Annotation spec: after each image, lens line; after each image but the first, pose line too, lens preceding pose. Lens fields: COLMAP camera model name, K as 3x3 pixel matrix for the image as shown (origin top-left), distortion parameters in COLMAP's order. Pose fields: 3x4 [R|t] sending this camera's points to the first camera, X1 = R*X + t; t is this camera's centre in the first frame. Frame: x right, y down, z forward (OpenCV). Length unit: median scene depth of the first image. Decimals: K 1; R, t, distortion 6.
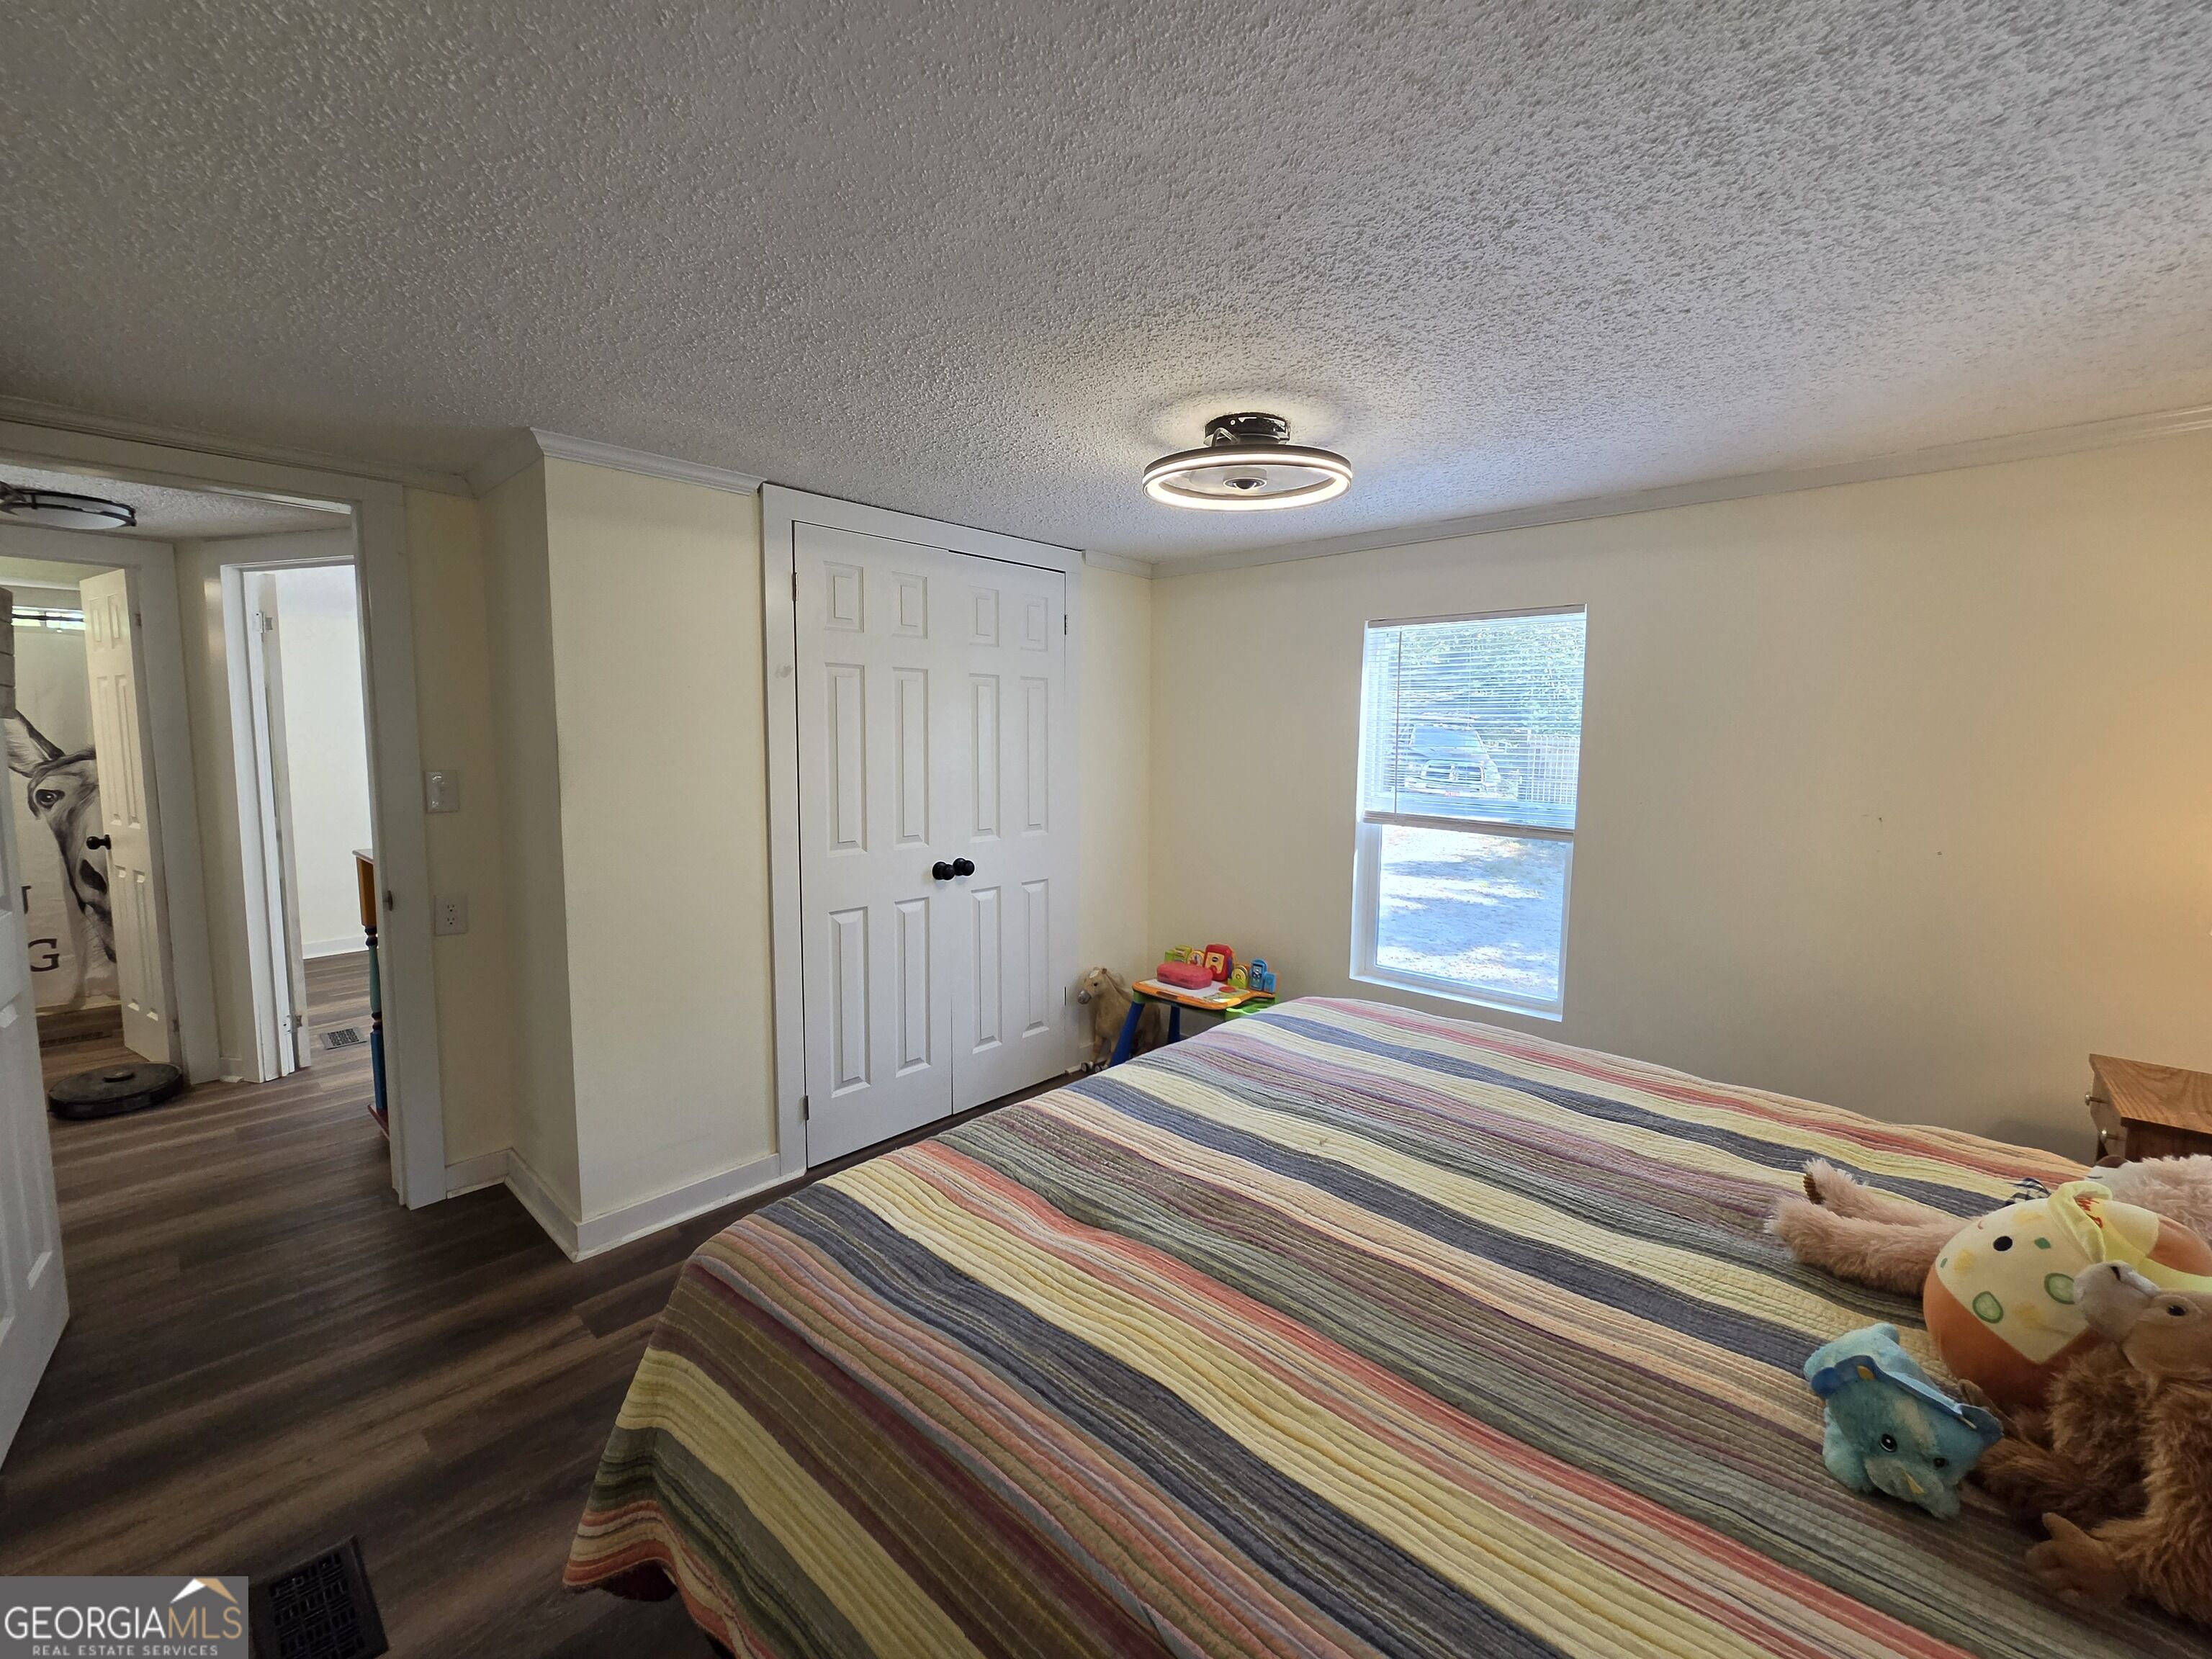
lens RADIAL K [[906.0, 0, 1109.9], [0, 906.0, 811.2], [0, 0, 1]] dist [-0.000260, -0.000017]
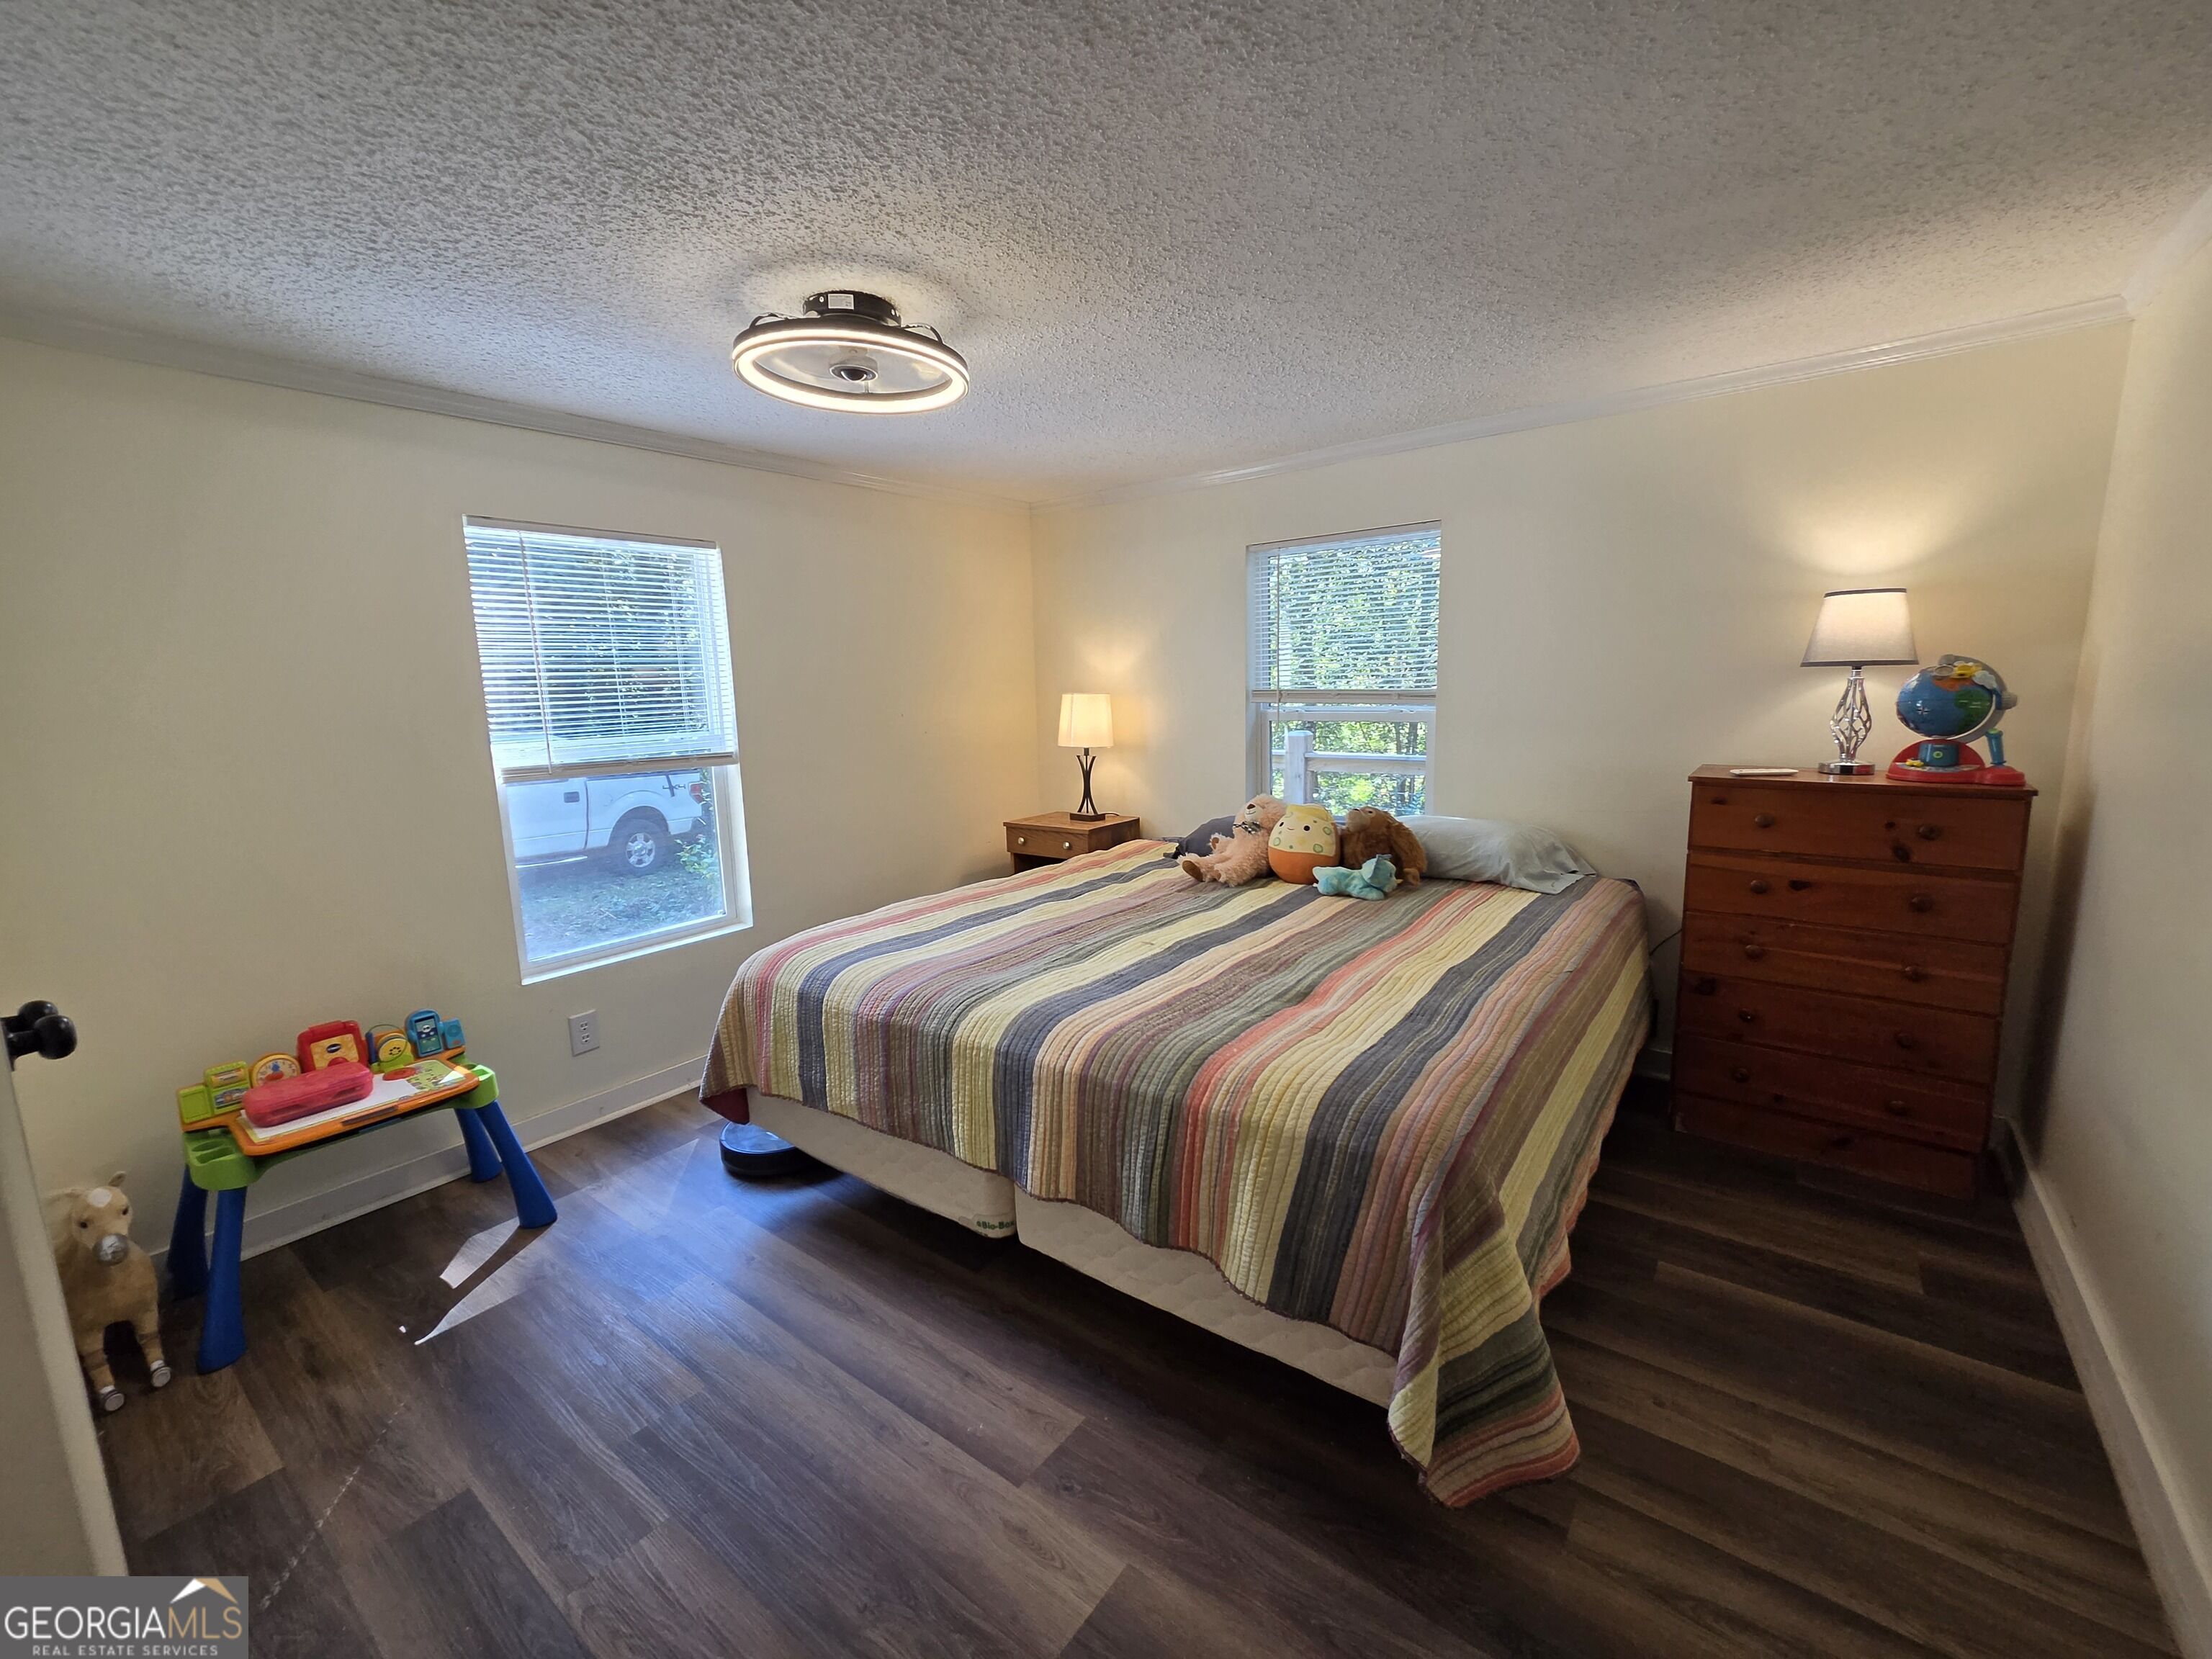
lens RADIAL K [[906.0, 0, 1109.9], [0, 906.0, 811.2], [0, 0, 1]] dist [-0.000260, -0.000017]
pose [[-0.090323, -0.155700, 0.983666, -0.979162], [0.111763, 0.979880, 0.165363, -0.062681], [-0.989622, 0.124873, -0.071104, 1.014181]]
